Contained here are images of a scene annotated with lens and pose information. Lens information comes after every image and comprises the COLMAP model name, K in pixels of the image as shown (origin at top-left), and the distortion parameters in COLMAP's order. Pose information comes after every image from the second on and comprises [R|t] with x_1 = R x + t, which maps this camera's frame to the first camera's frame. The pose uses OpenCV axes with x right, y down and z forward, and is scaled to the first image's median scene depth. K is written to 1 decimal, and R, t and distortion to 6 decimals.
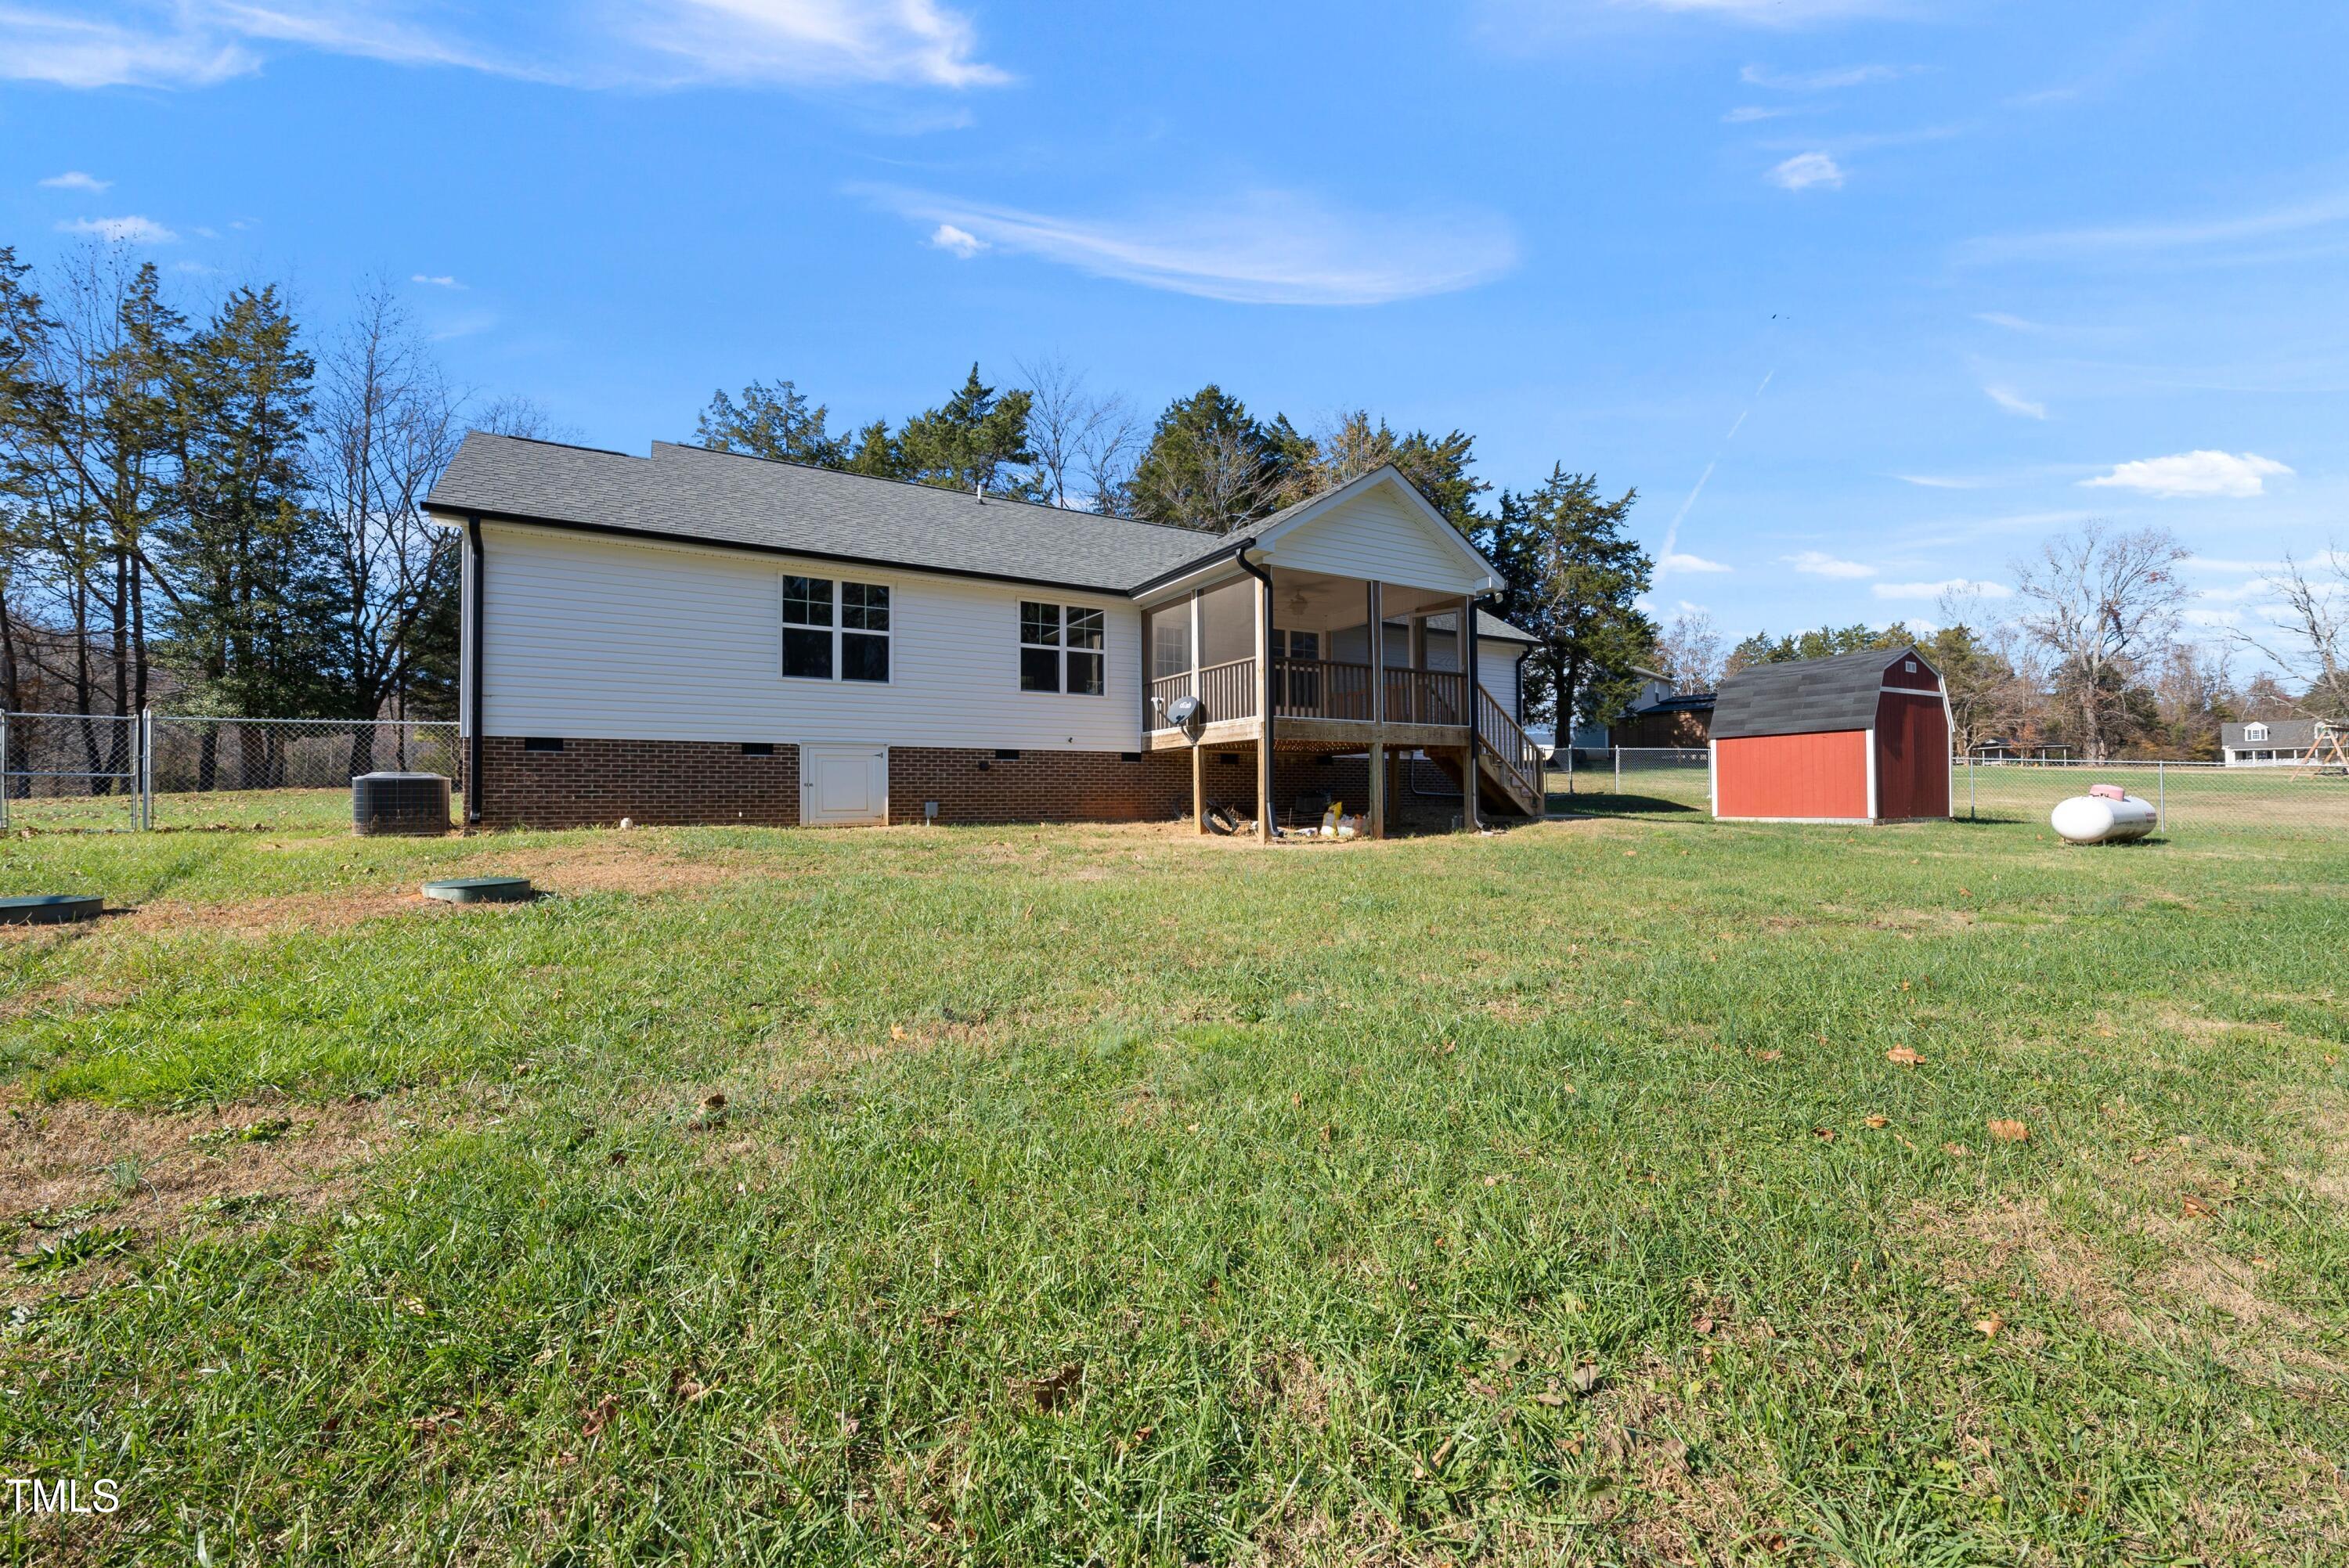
lens RADIAL K [[818.6, 0, 1180.2], [0, 818.6, 781.3], [0, 0, 1]] dist [0.000322, -0.000032]
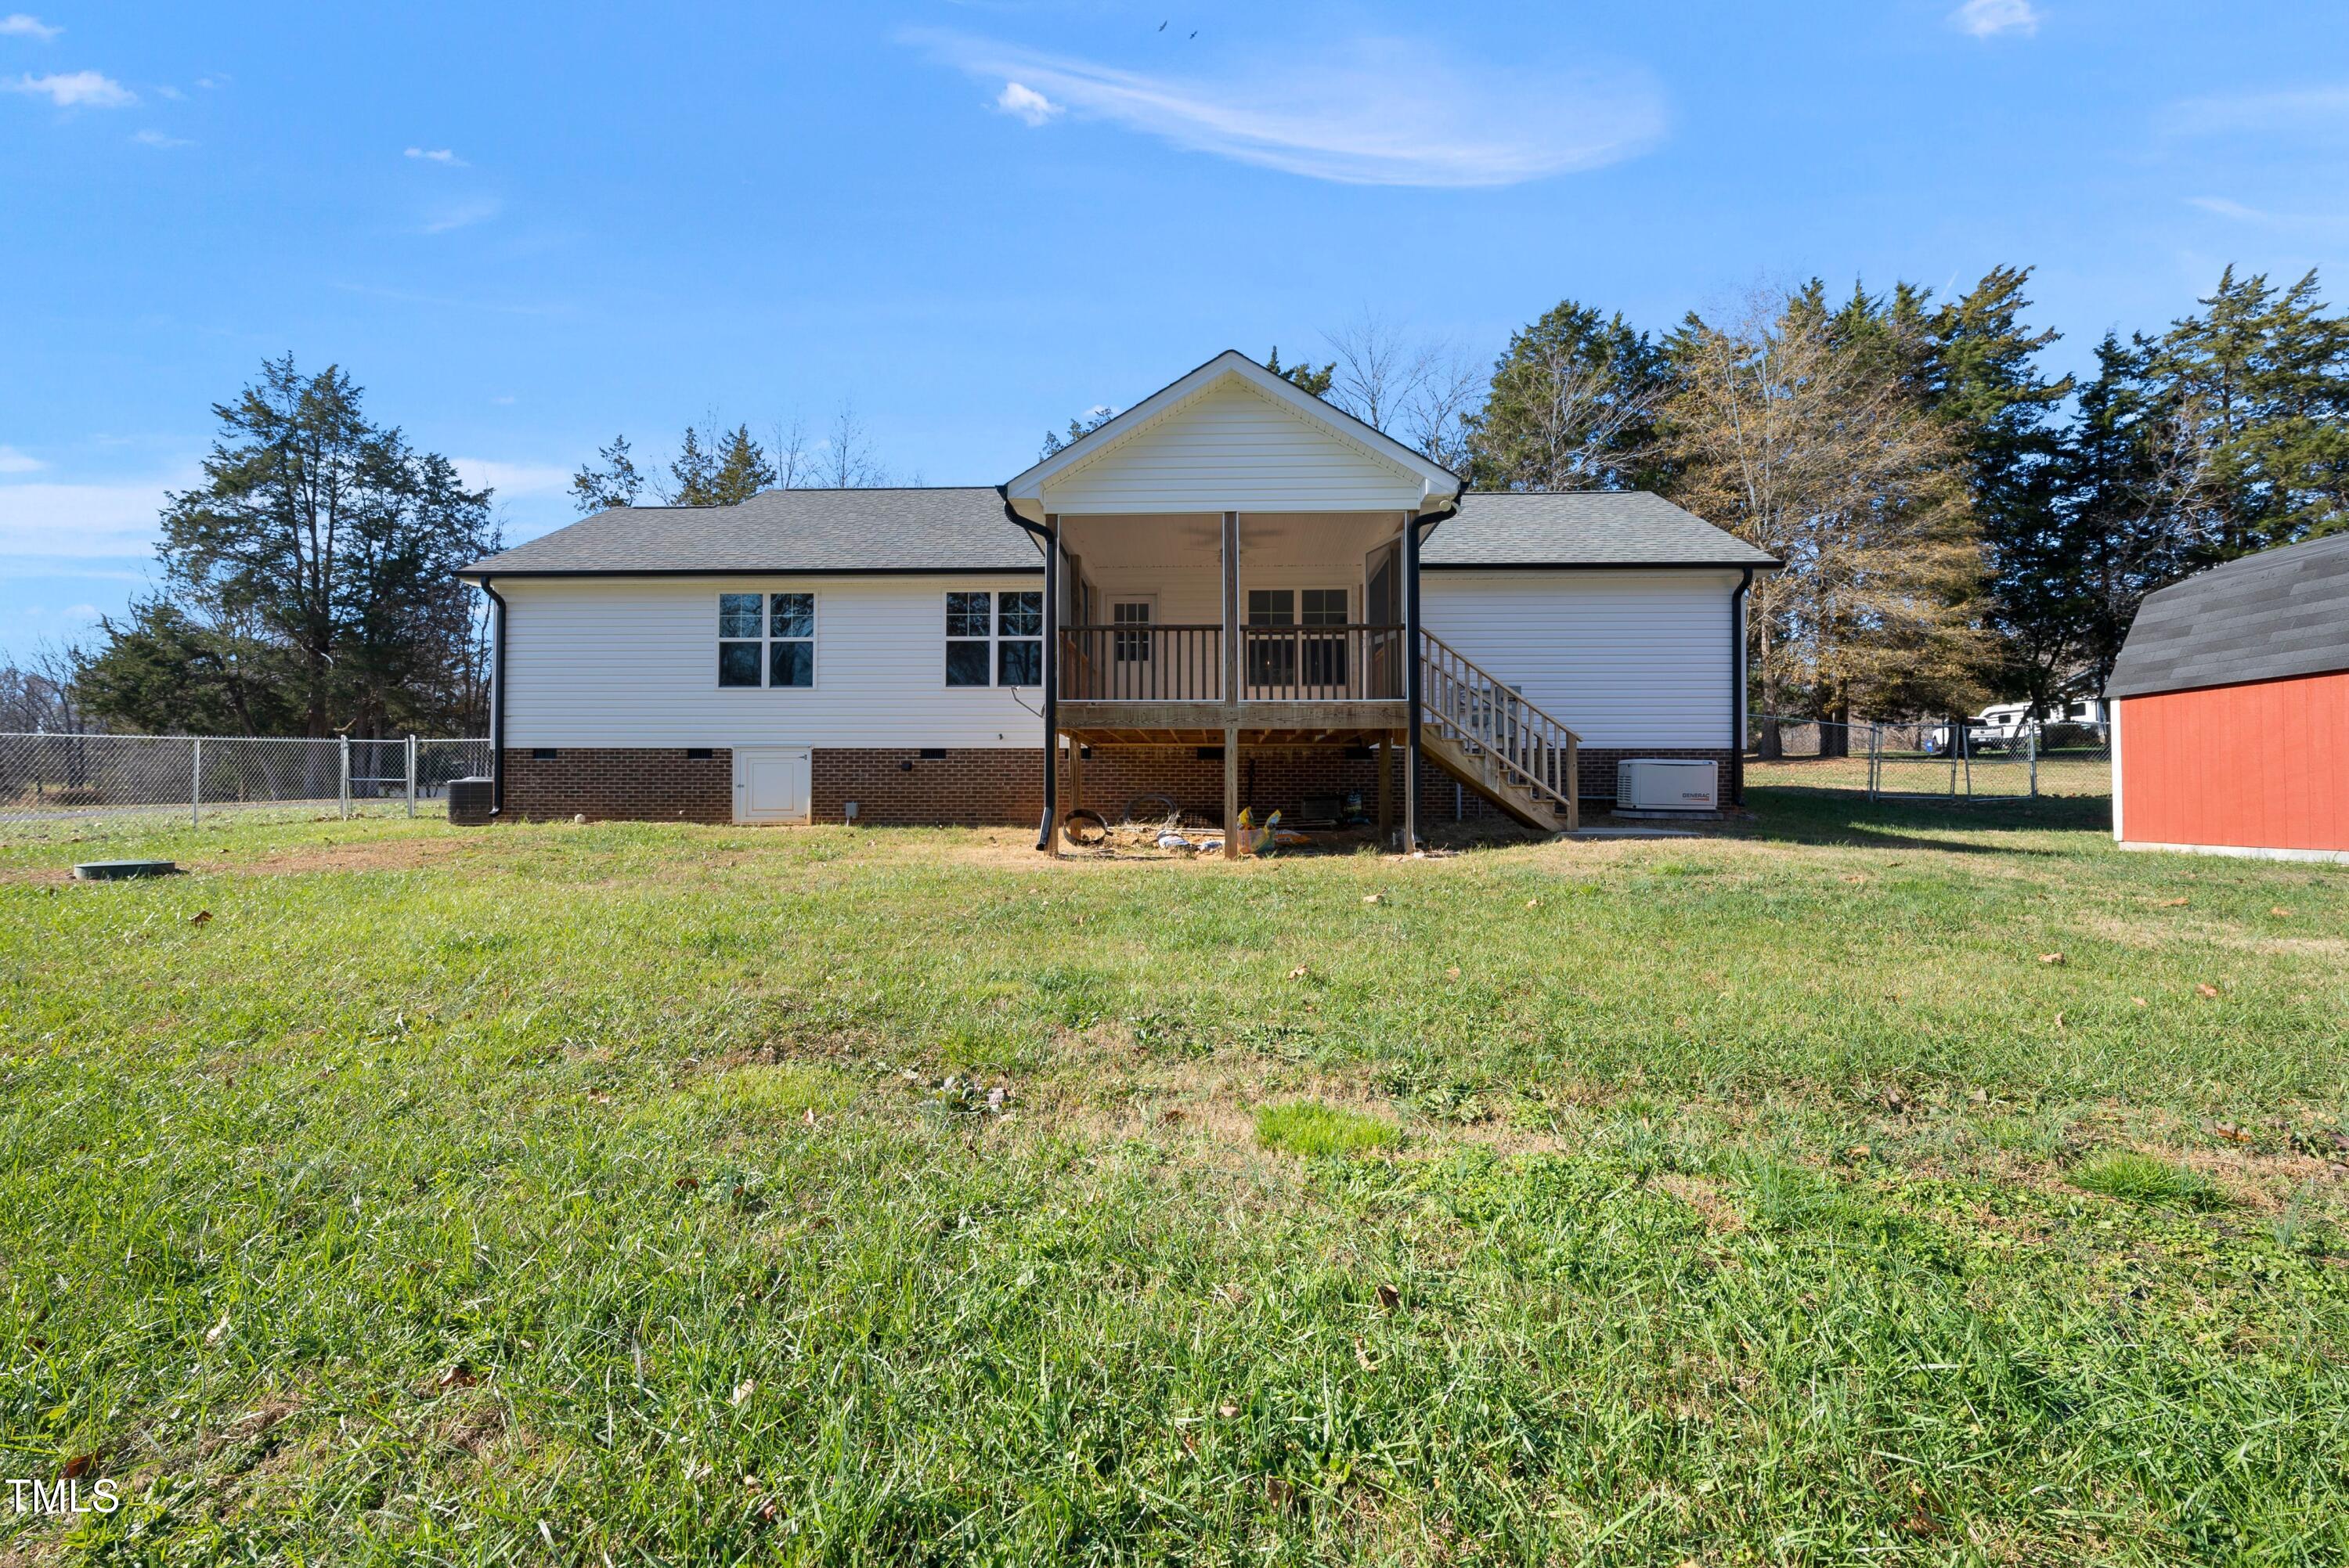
lens RADIAL K [[856.1, 0, 1184.4], [0, 856.1, 782.9], [0, 0, 1]] dist [-0.001382, 0.000114]
pose [[0.871051, -0.004877, -0.491168, 0.538363], [0.004269, 0.999988, -0.002359, 0.004894], [0.491173, -0.000042, 0.871062, 0.269664]]
